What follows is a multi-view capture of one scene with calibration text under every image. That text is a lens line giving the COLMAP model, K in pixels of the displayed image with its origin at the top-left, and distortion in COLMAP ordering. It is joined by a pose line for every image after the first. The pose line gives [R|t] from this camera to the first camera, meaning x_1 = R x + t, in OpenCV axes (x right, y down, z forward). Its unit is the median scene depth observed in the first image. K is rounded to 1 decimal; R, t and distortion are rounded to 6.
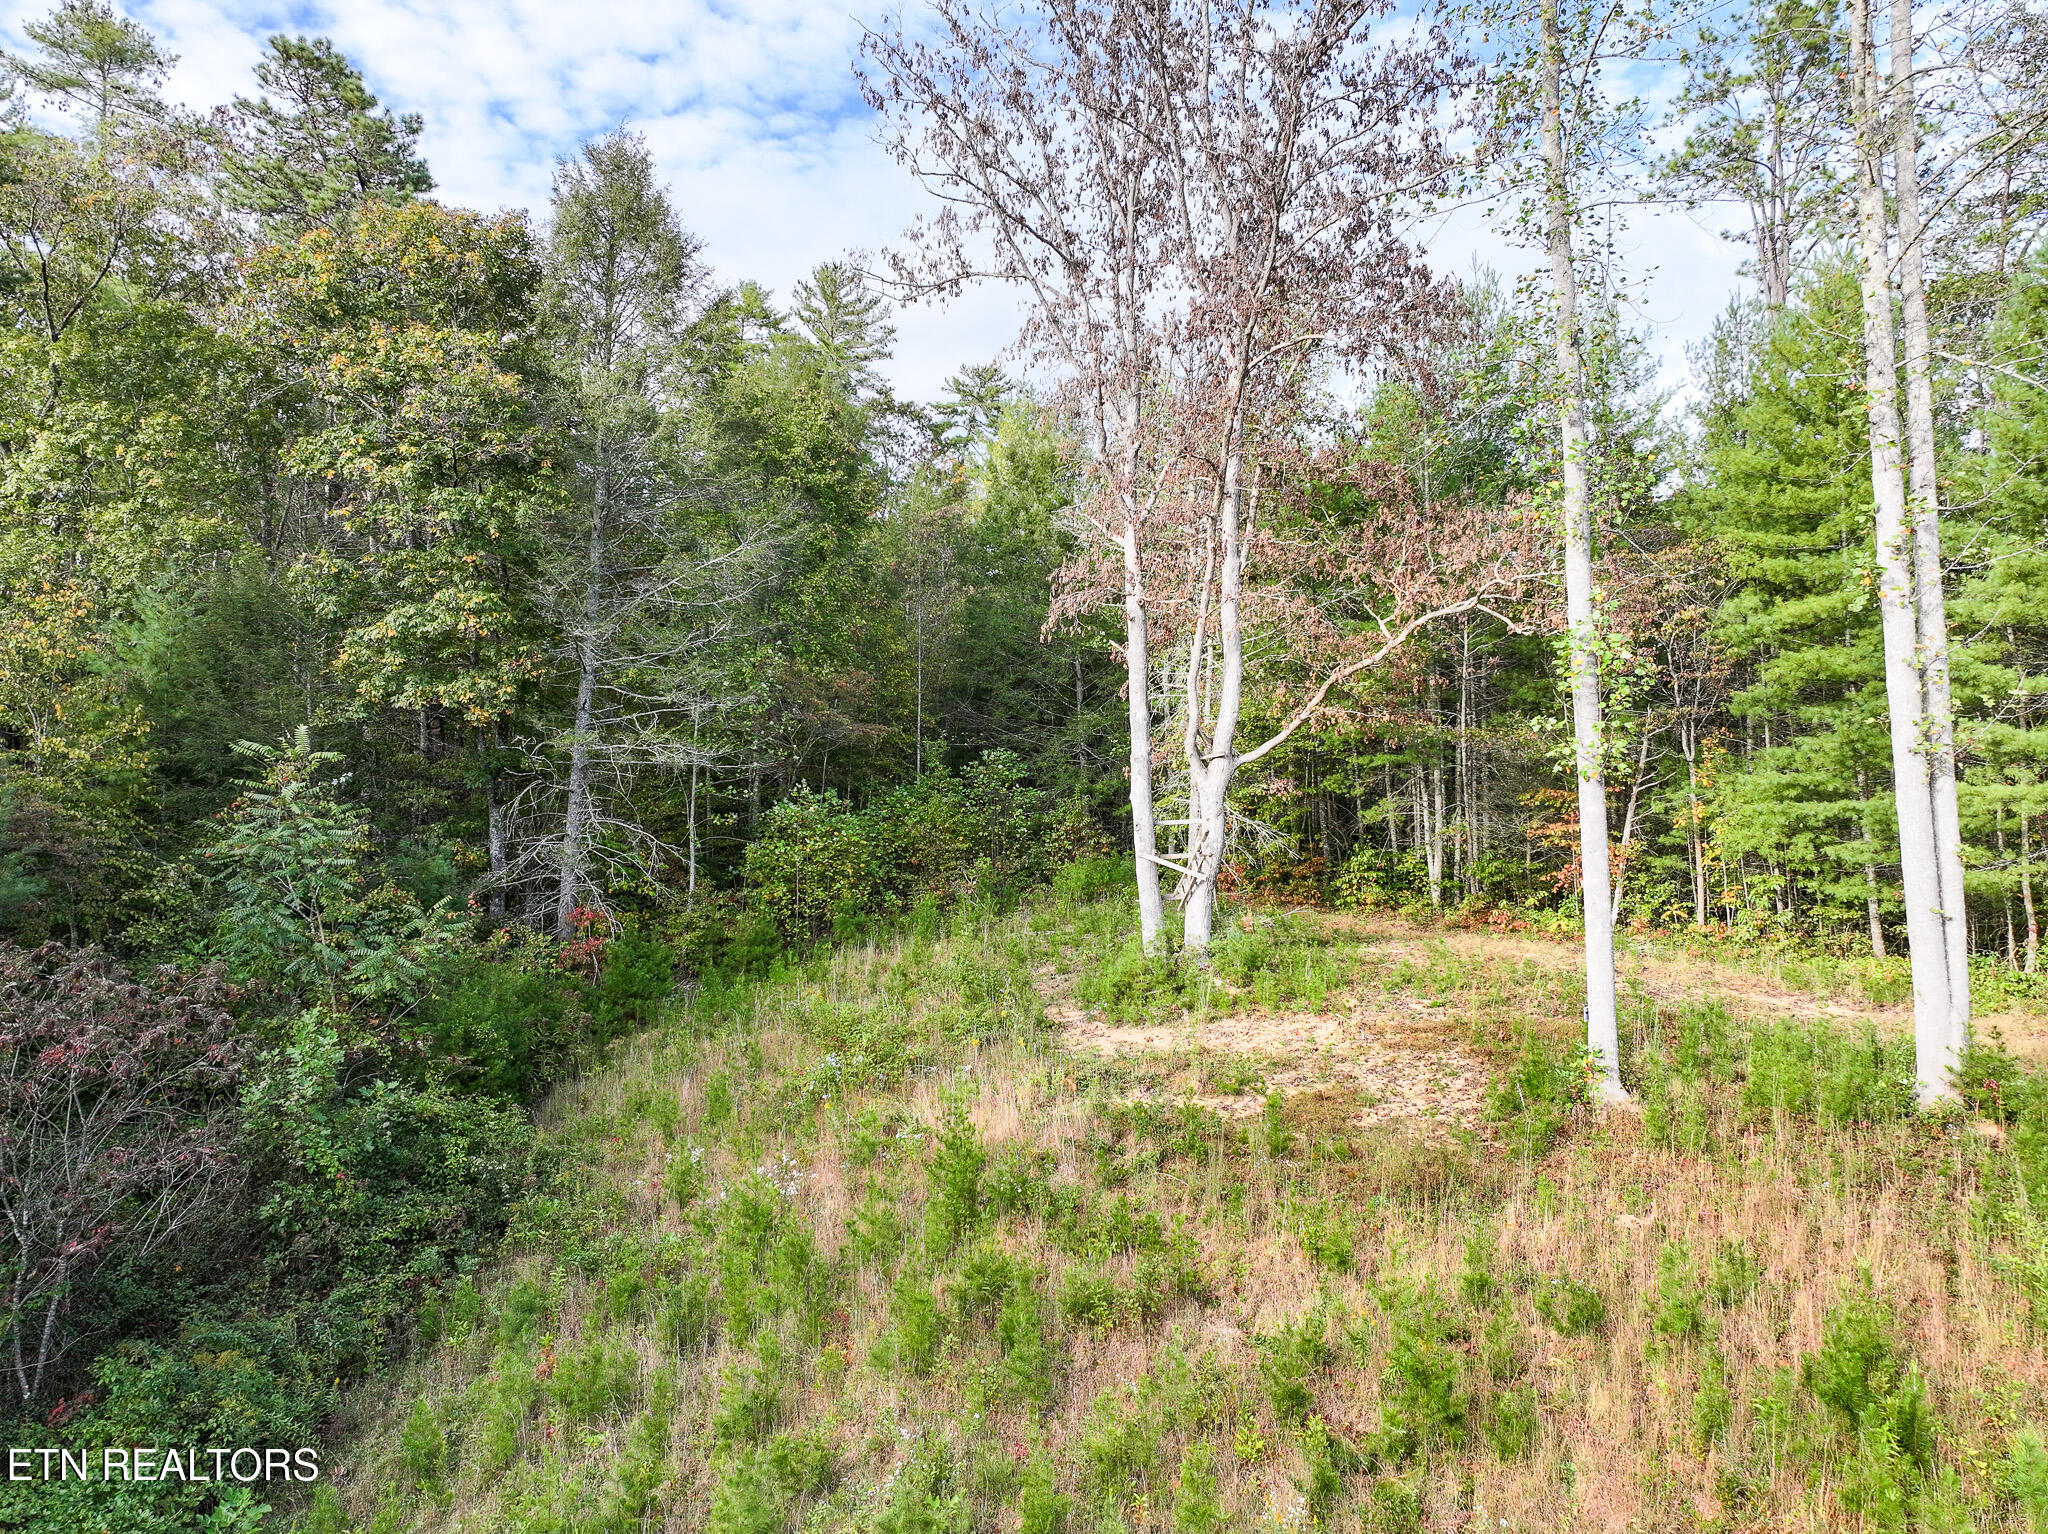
lens RADIAL K [[1435.3, 0, 1006.9], [0, 1435.3, 773.0], [0, 0, 1]] dist [-0.003617, 0.017171]
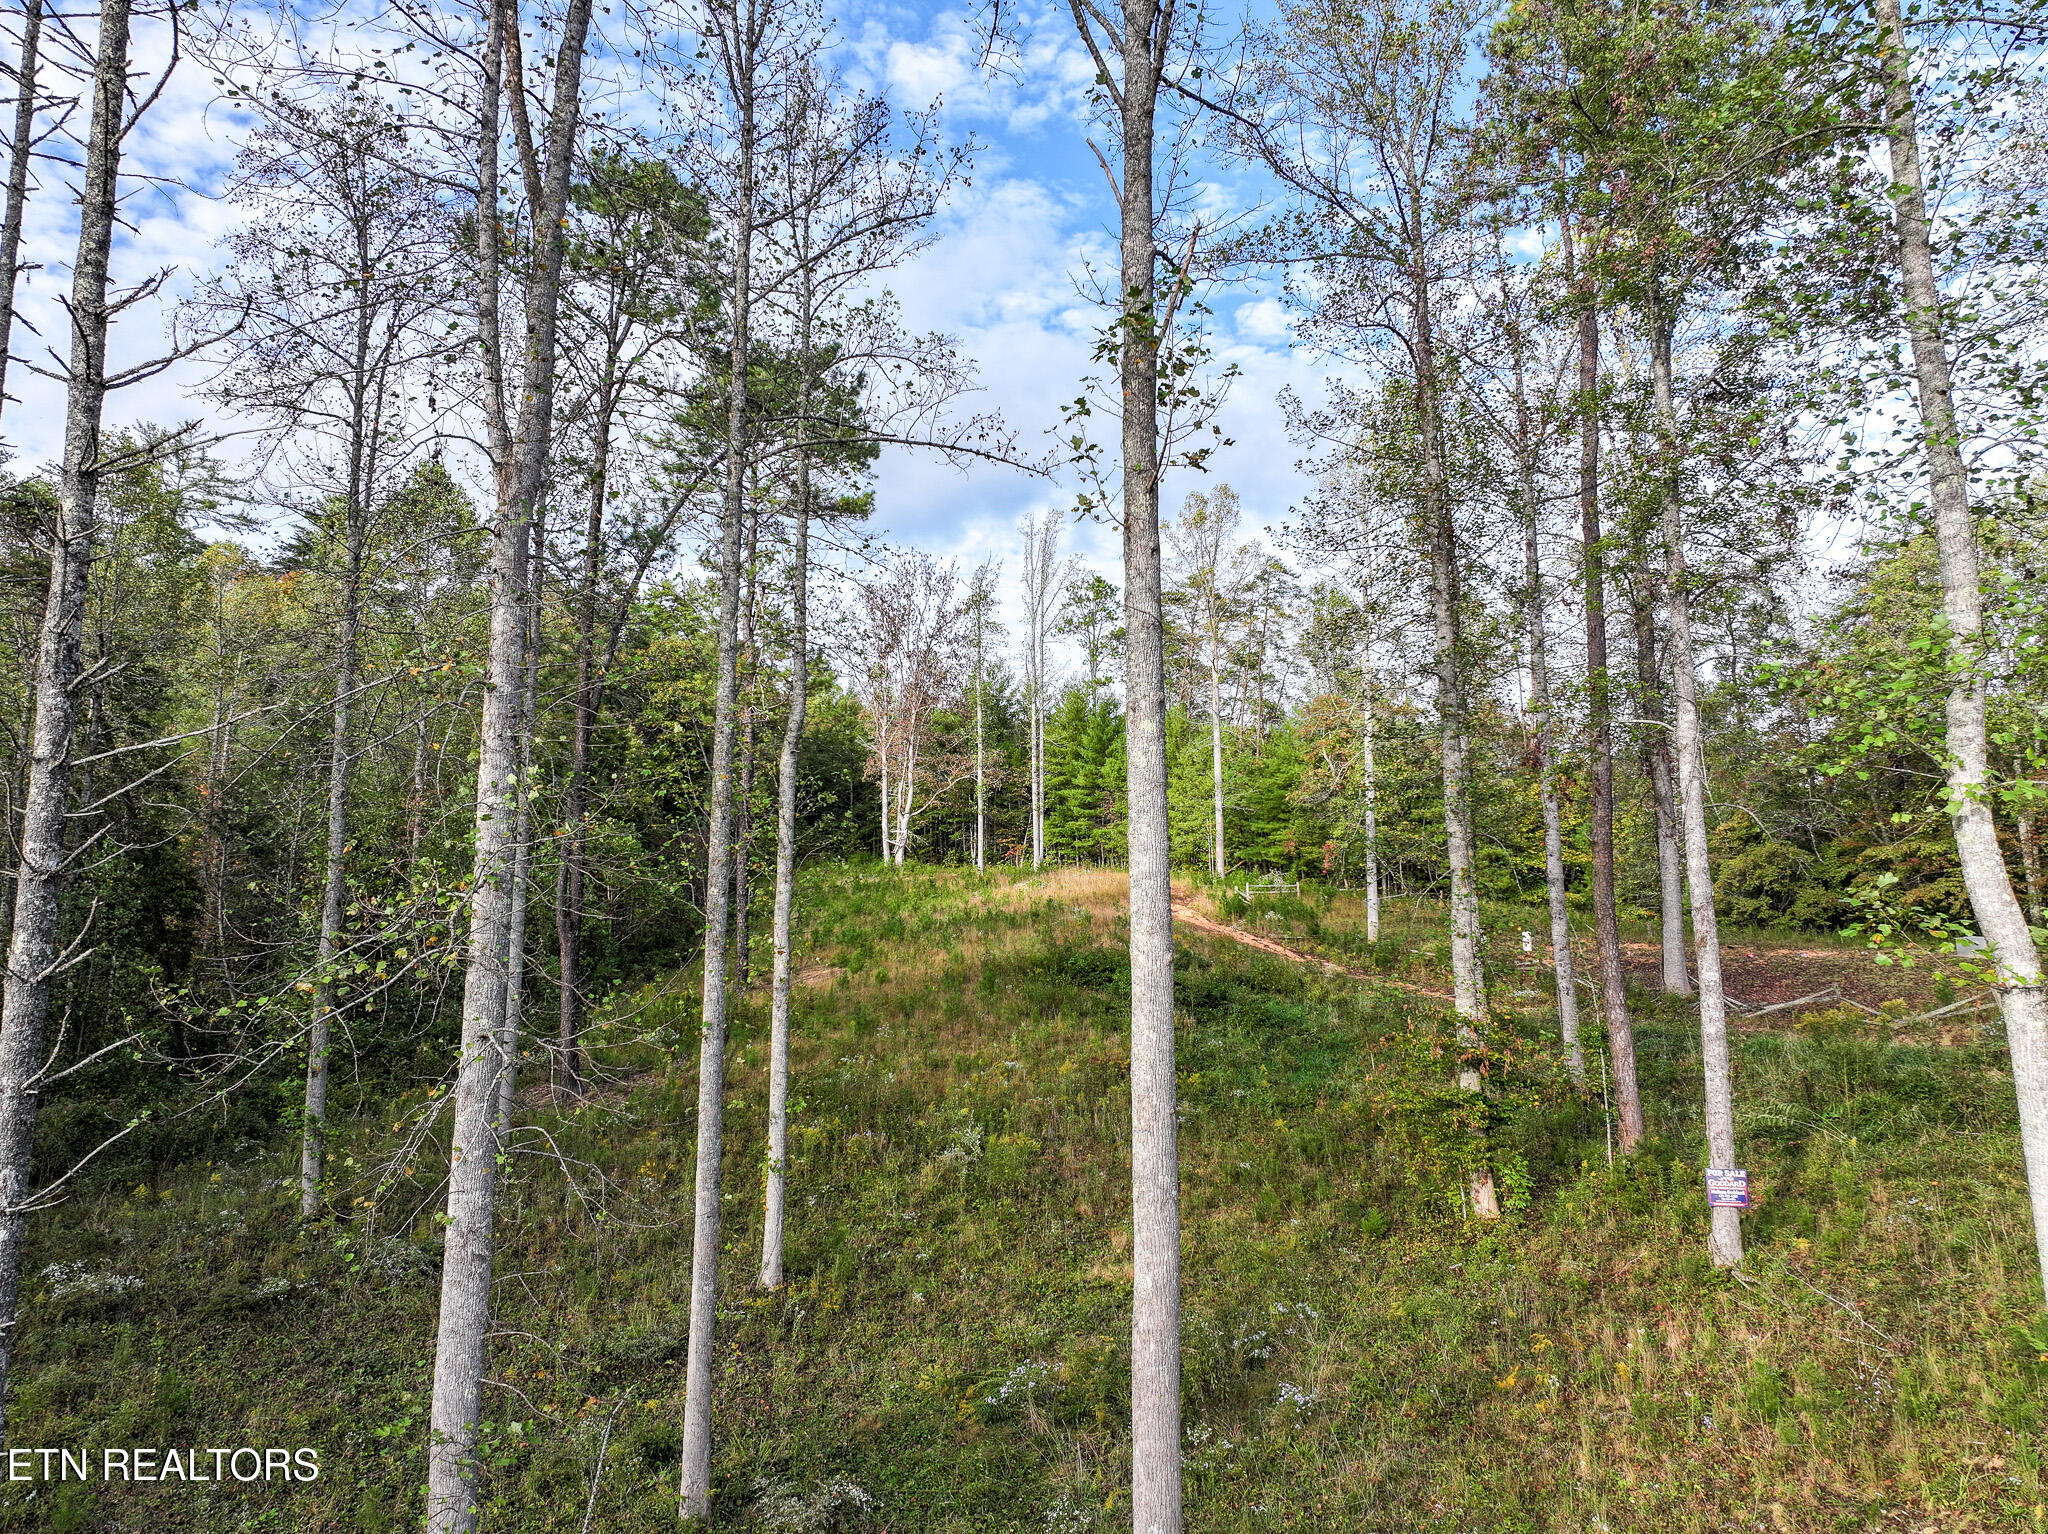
lens RADIAL K [[1435.3, 0, 1027.3], [0, 1435.3, 755.5], [0, 0, 1]] dist [-0.003617, 0.017171]
pose [[0.972327, 0.041277, 0.229949, -0.366277], [-0.019637, 0.995225, -0.095612, 0.170045], [-0.232797, 0.088450, 0.968495, -2.408168]]
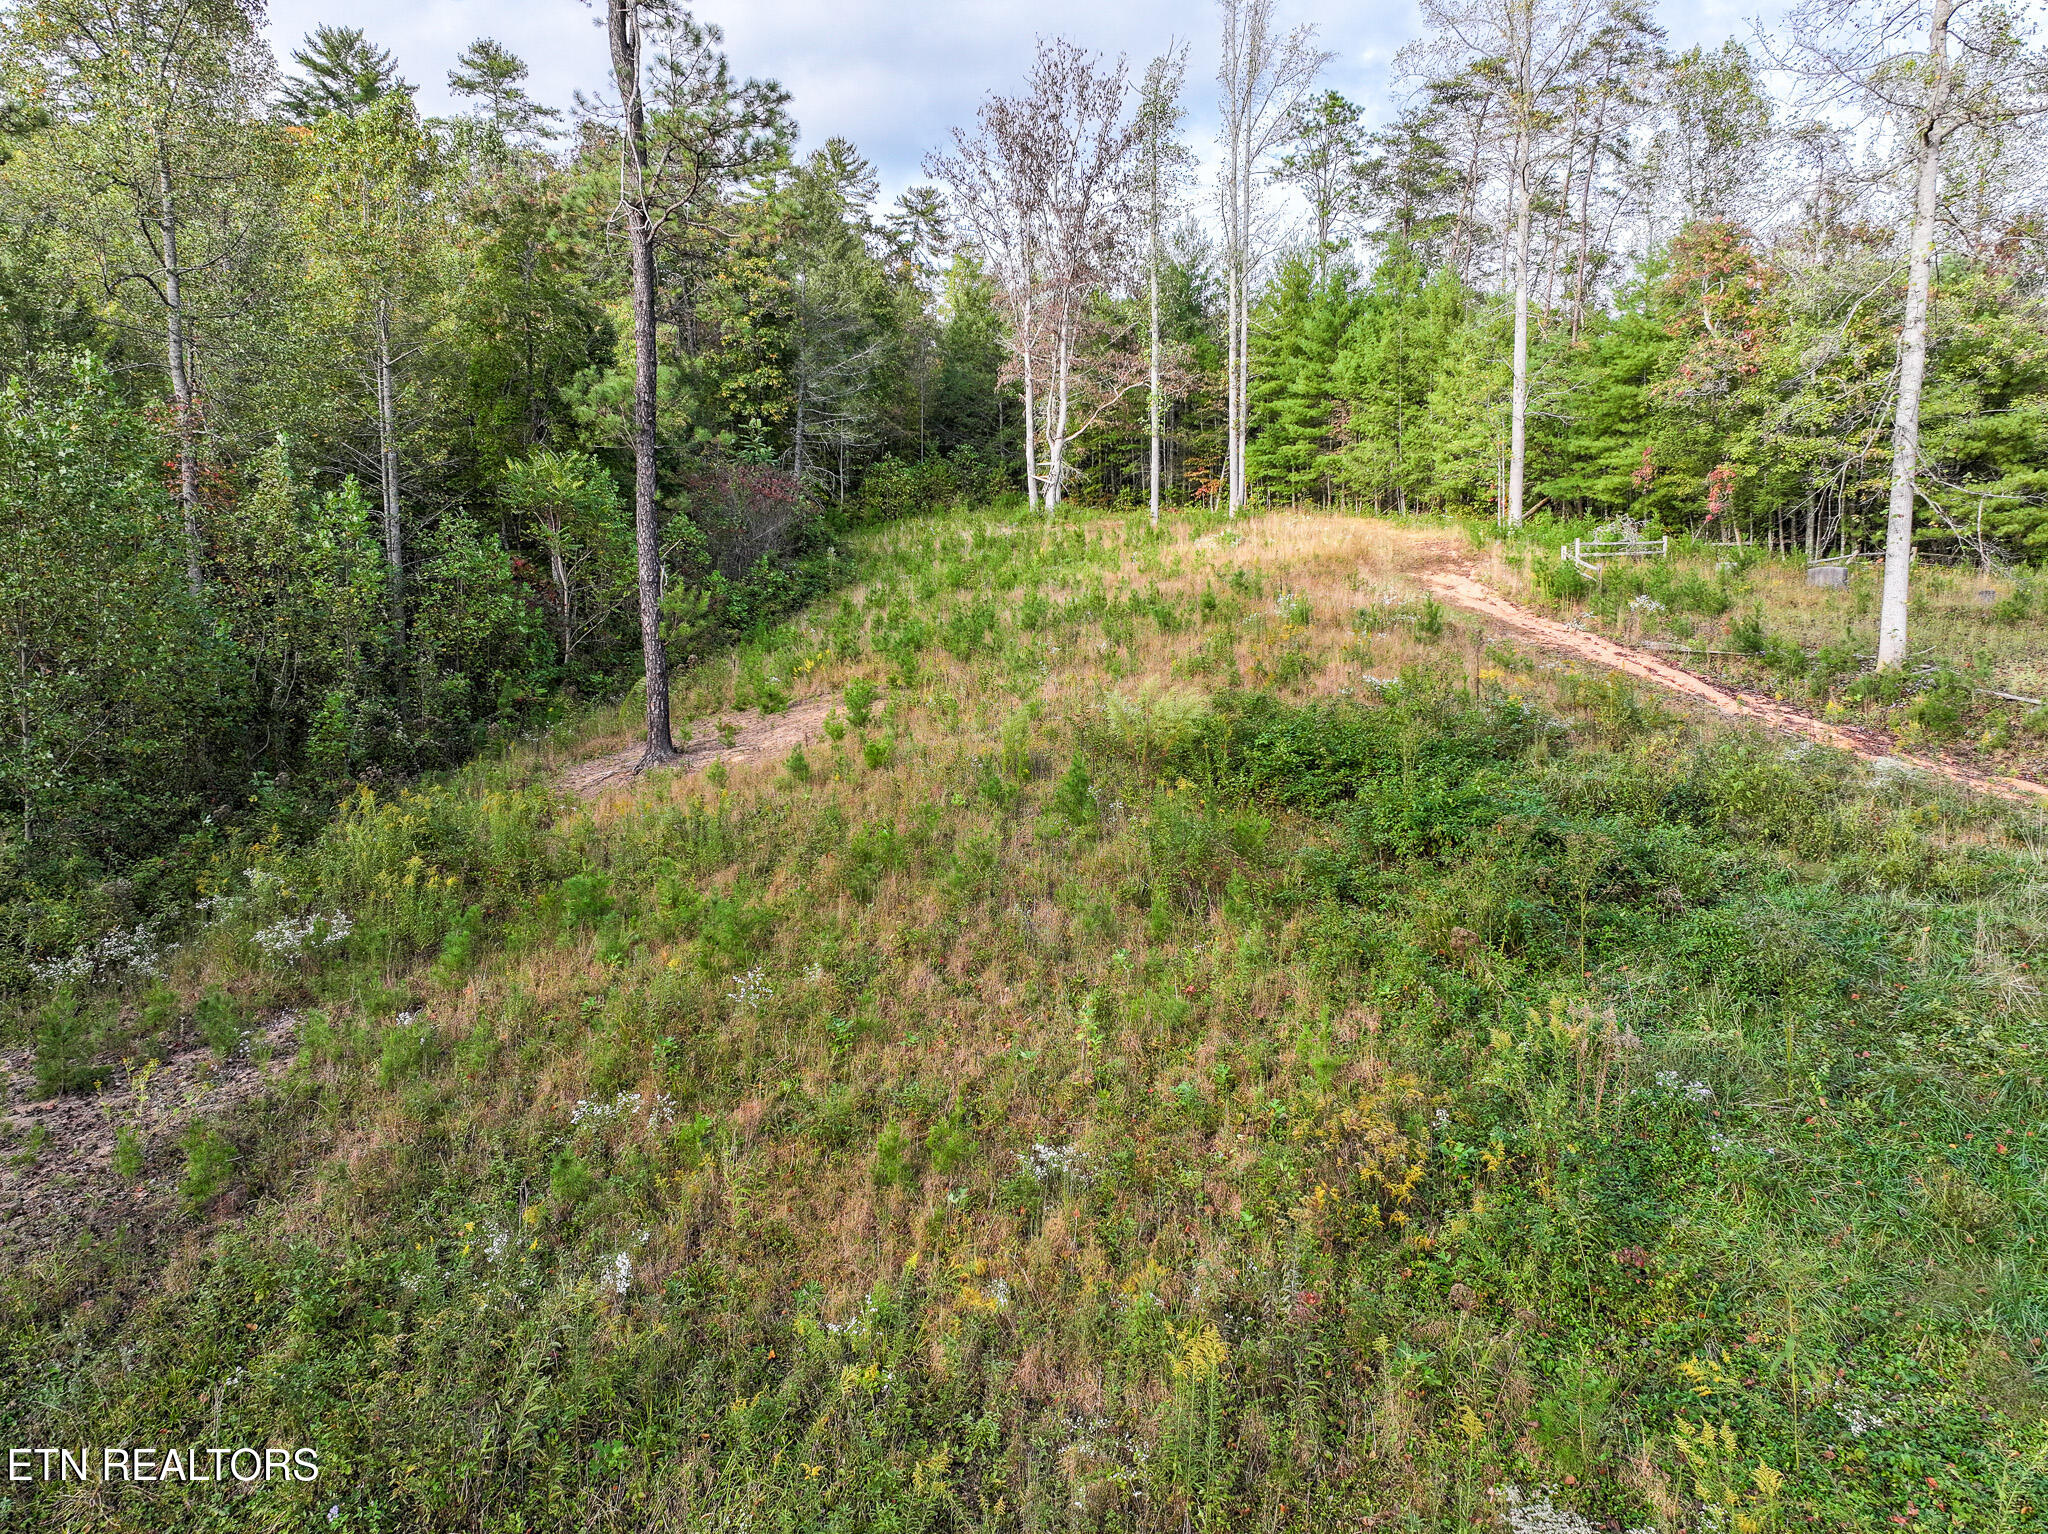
lens RADIAL K [[1435.3, 0, 1028.0], [0, 1435.3, 776.9], [0, 0, 1]] dist [-0.003617, 0.017171]
pose [[0.996121, -0.005562, 0.087814, -0.138376], [-0.009602, 0.985169, 0.171320, 0.140597], [-0.087464, -0.171499, 0.981294, -1.607356]]
